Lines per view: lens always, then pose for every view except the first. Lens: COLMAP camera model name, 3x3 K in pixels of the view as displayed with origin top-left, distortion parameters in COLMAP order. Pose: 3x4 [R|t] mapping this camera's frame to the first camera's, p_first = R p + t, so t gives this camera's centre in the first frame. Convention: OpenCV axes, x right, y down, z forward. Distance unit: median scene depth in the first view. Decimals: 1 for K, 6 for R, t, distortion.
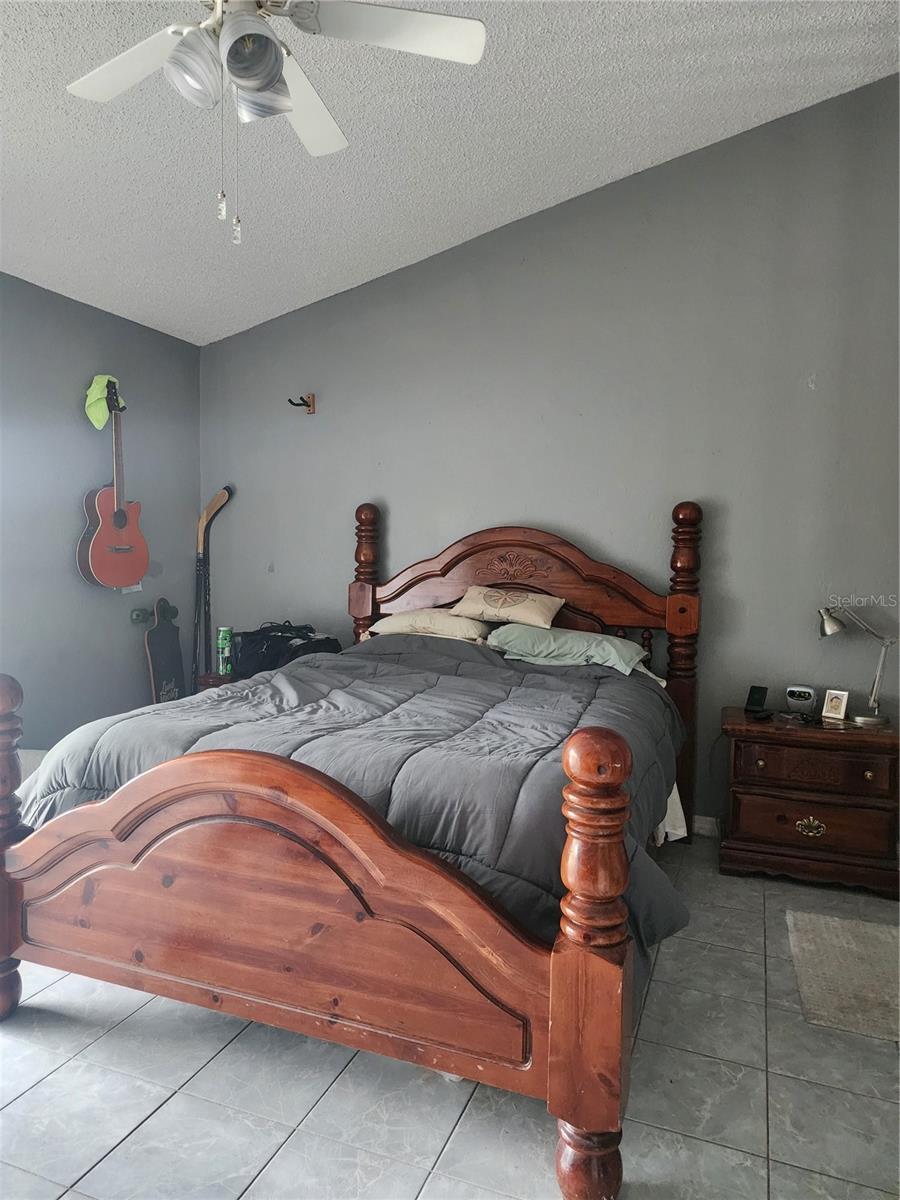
lens RADIAL K [[812.1, 0, 444.4], [0, 812.1, 595.9], [0, 0, 1]] dist [0.068054, -0.056633]
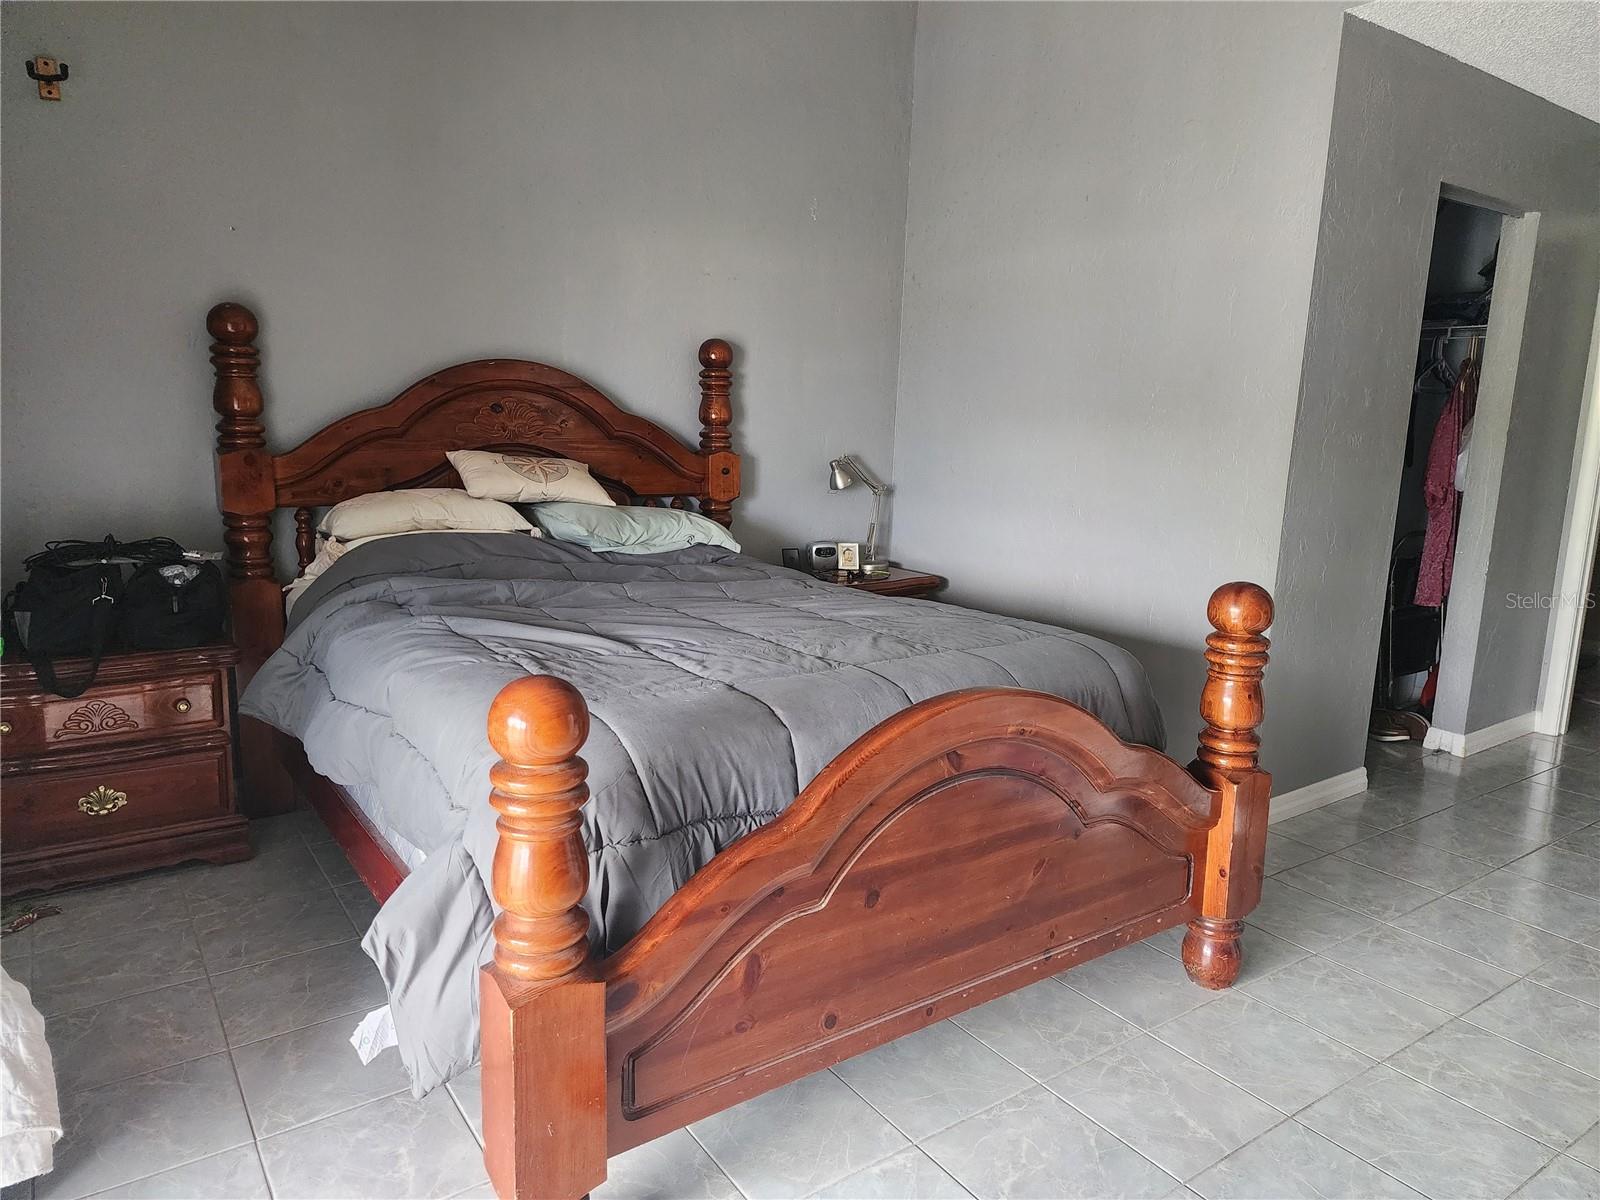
lens RADIAL K [[1069.5, 0, 809.2], [0, 1069.5, 601.0], [0, 0, 1]] dist [0.061738, -0.052674]
pose [[0.544037, -0.154913, 0.824637, -0.589606], [0.029021, 0.985695, 0.166022, -0.030859], [-0.838559, -0.066390, 0.540750, 0.308517]]
